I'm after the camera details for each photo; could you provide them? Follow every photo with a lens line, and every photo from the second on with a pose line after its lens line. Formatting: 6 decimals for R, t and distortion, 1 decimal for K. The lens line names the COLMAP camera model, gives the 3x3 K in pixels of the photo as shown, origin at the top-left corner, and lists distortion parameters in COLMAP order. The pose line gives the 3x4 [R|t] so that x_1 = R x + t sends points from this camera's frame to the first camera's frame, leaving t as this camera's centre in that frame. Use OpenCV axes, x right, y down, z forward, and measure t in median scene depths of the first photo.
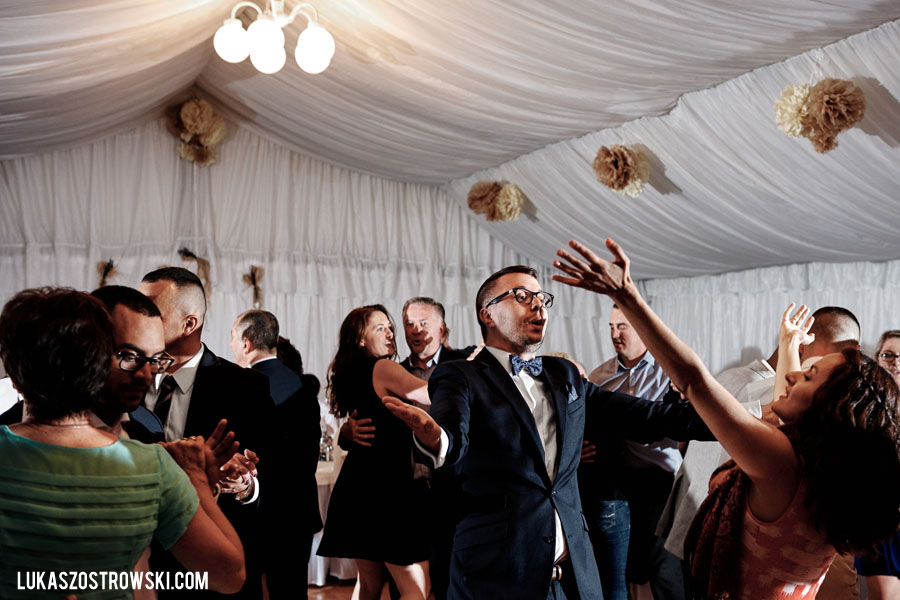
lens RADIAL K [[1242.1, 0, 492.2], [0, 1242.1, 318.6], [0, 0, 1]] dist [0.108385, 0.000000]
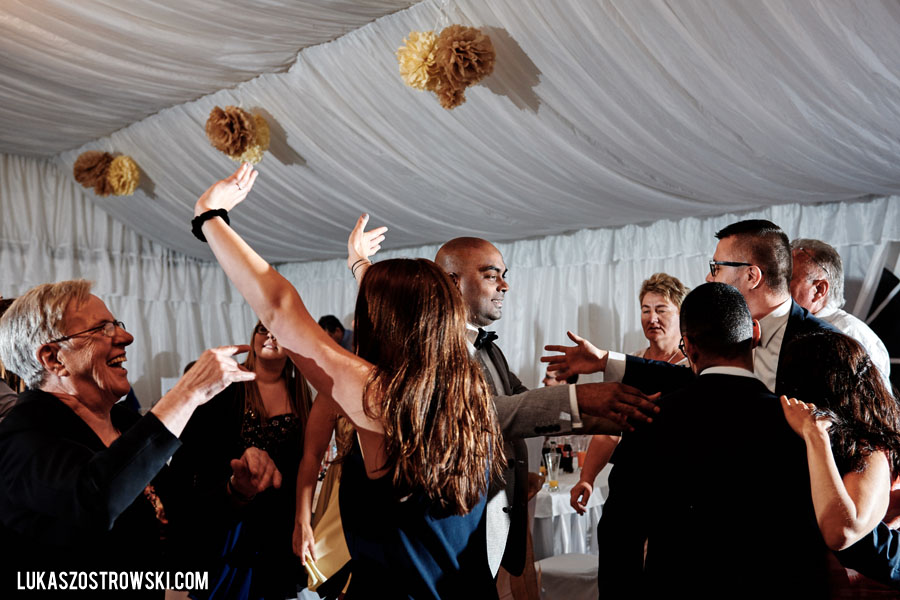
lens RADIAL K [[1148.5, 0, 452.6], [0, 1148.5, 307.0], [0, 0, 1]] dist [0.071636, 0.000000]
pose [[0.966850, -0.004019, 0.255314, 0.038995], [0.005449, 0.999973, -0.004894, 0.010884], [-0.255288, 0.006122, 0.966846, 0.146187]]
